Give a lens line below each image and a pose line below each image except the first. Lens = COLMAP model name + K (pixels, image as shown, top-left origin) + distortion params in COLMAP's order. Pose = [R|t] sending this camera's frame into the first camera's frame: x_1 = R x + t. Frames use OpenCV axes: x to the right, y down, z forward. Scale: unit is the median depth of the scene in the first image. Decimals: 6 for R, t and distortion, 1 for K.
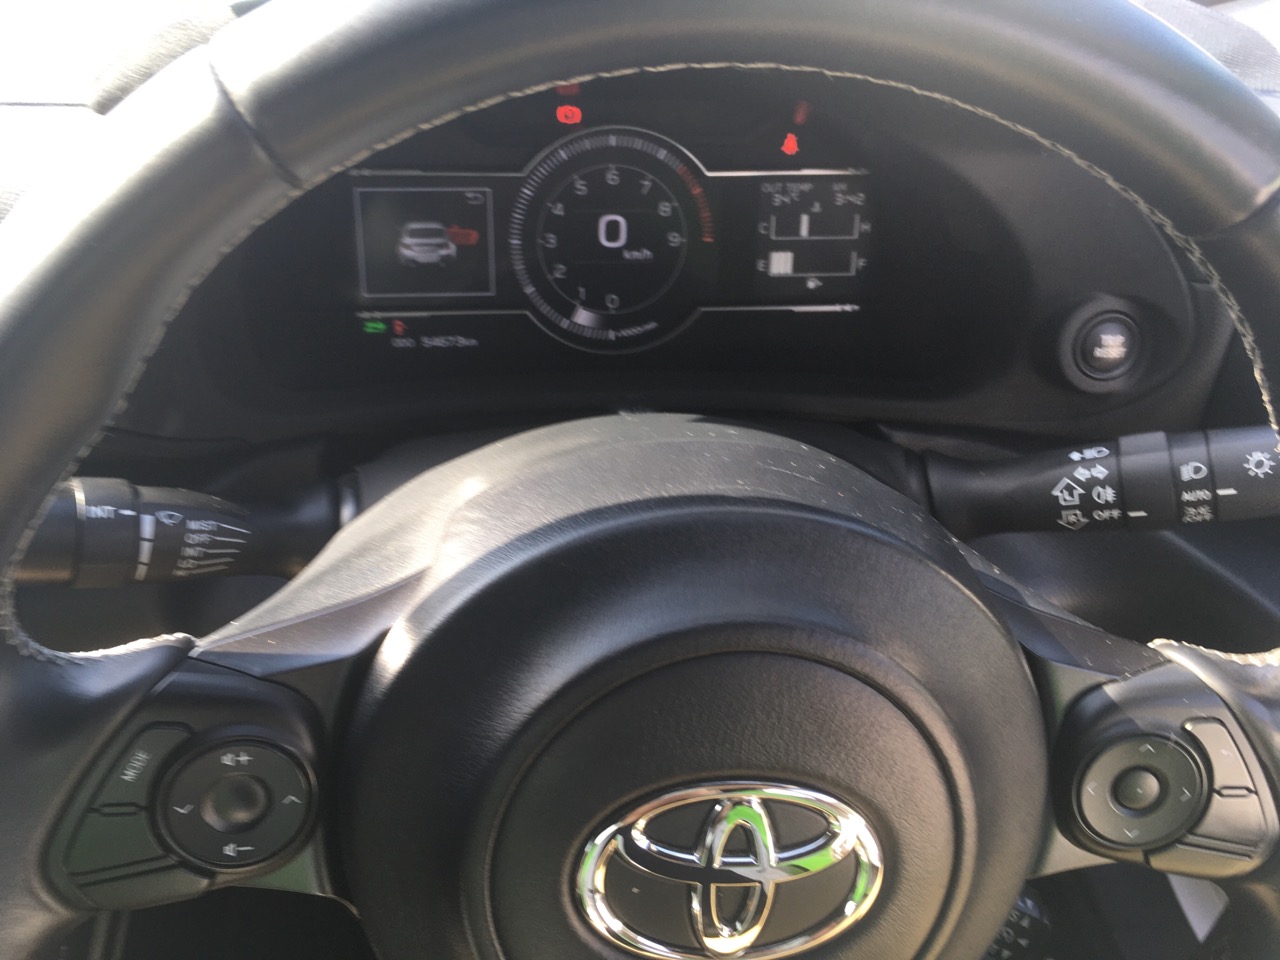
lens RADIAL K [[1082.0, 0, 642.6], [0, 1082.0, 491.1], [0, 0, 1]] dist [0.055360, -0.087412]
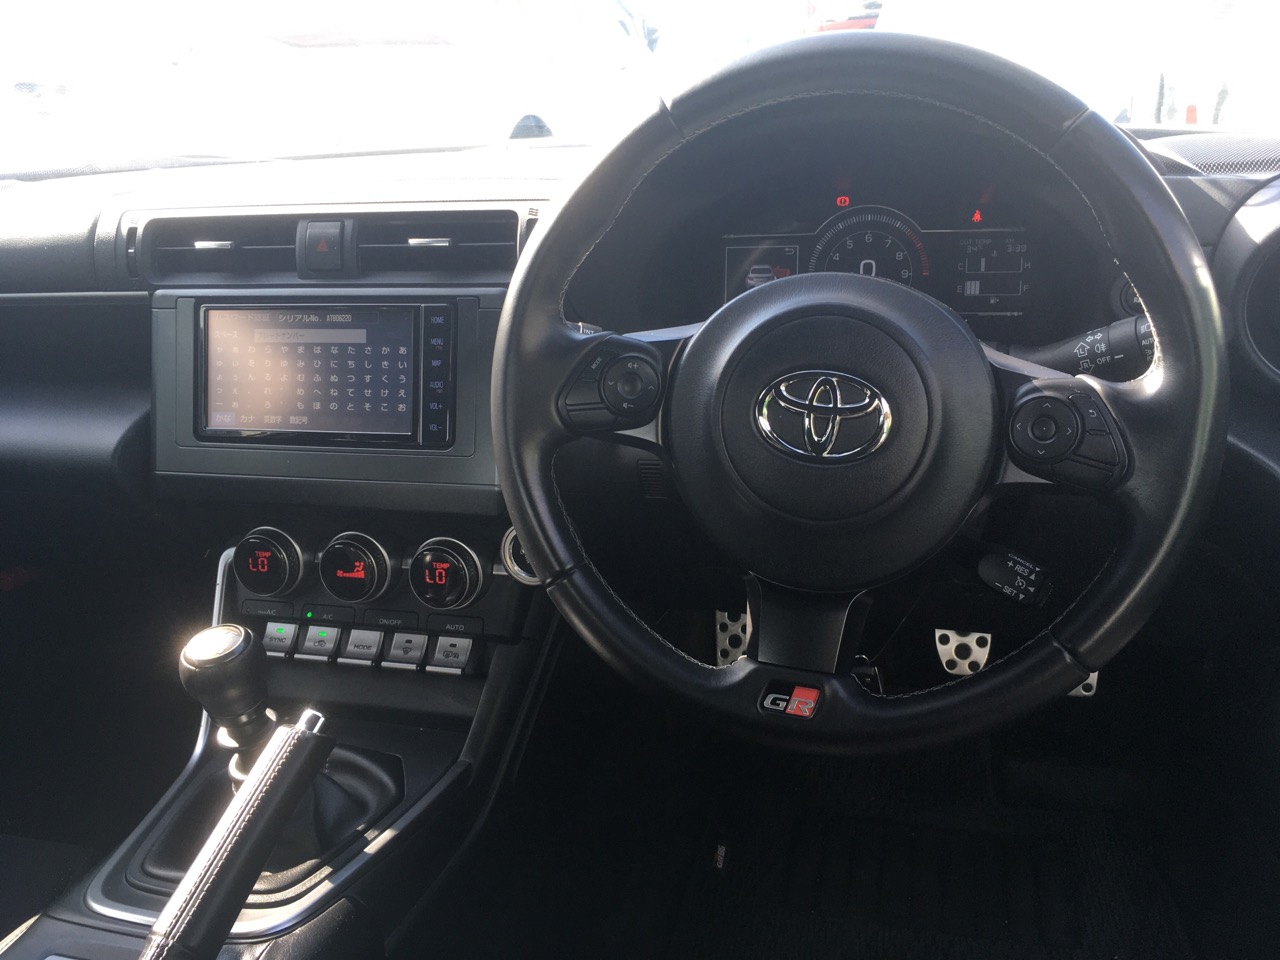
lens RADIAL K [[1082.0, 0, 630.9], [0, 1082.0, 481.0], [0, 0, 1]] dist [0.055360, -0.087412]
pose [[0.925965, 0.047776, -0.374575, 0.291849], [-0.143744, 0.961877, -0.232658, 0.549040], [0.349180, 0.269276, 0.897532, -0.598603]]
